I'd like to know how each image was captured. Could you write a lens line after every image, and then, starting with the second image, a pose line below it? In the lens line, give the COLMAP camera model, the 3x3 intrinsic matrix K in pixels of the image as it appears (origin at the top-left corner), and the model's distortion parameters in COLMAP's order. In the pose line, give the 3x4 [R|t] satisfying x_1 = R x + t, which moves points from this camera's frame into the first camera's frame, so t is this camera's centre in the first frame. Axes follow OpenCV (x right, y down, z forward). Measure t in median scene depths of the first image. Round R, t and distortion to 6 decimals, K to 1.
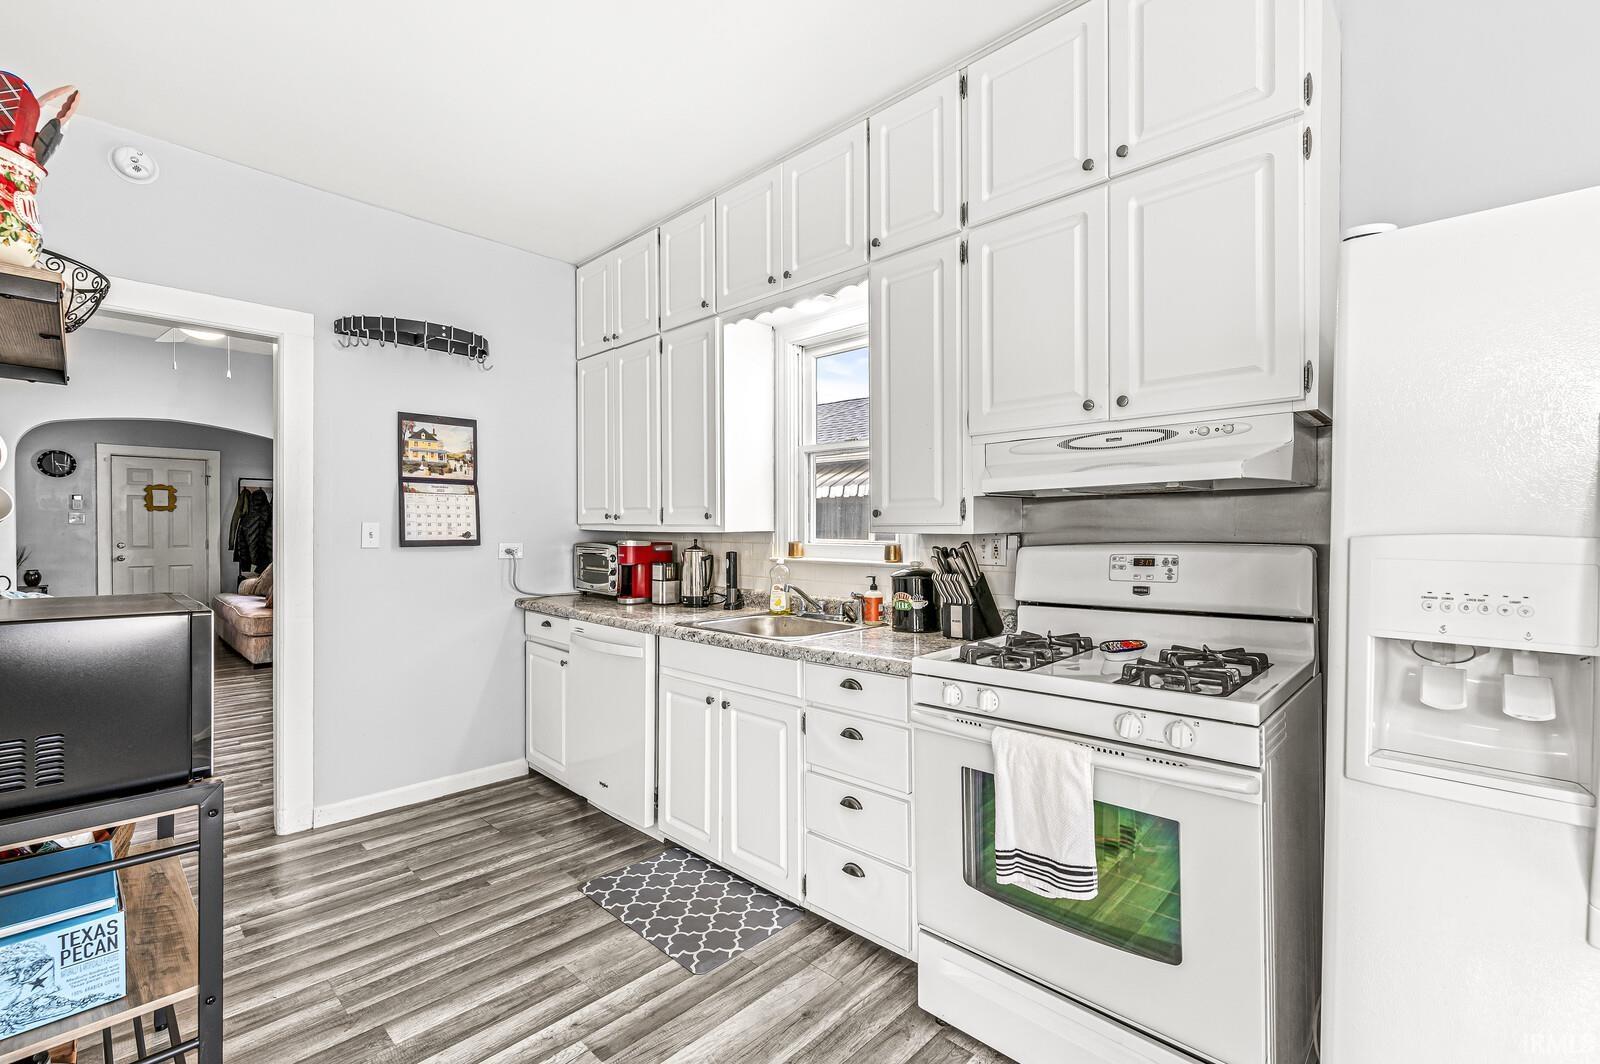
lens RADIAL K [[702.6, 0, 796.8], [0, 702.6, 532.9], [0, 0, 1]] dist [0.004081, -0.000460]
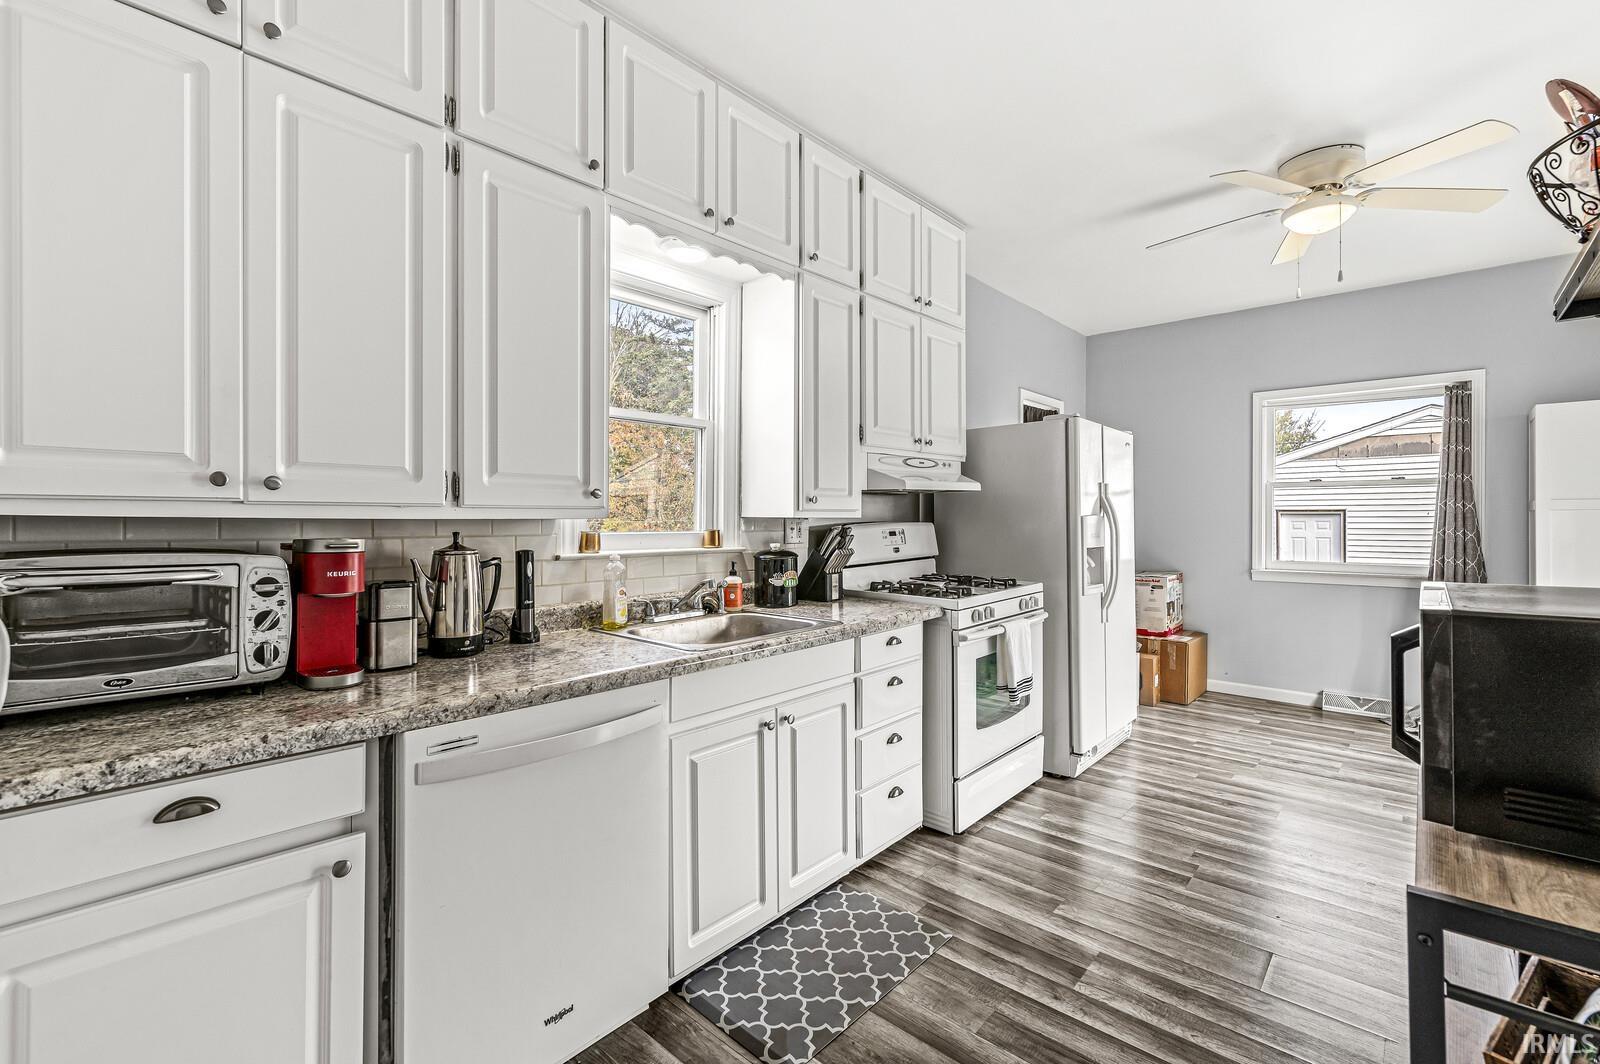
lens RADIAL K [[702.6, 0, 806.7], [0, 702.6, 520.0], [0, 0, 1]] dist [0.004081, -0.000460]
pose [[-0.043185, -0.001445, 0.999066, -0.718699], [0.011631, 0.999930, 0.001949, 0.001657], [-0.998999, 0.011705, -0.043165, 0.763981]]
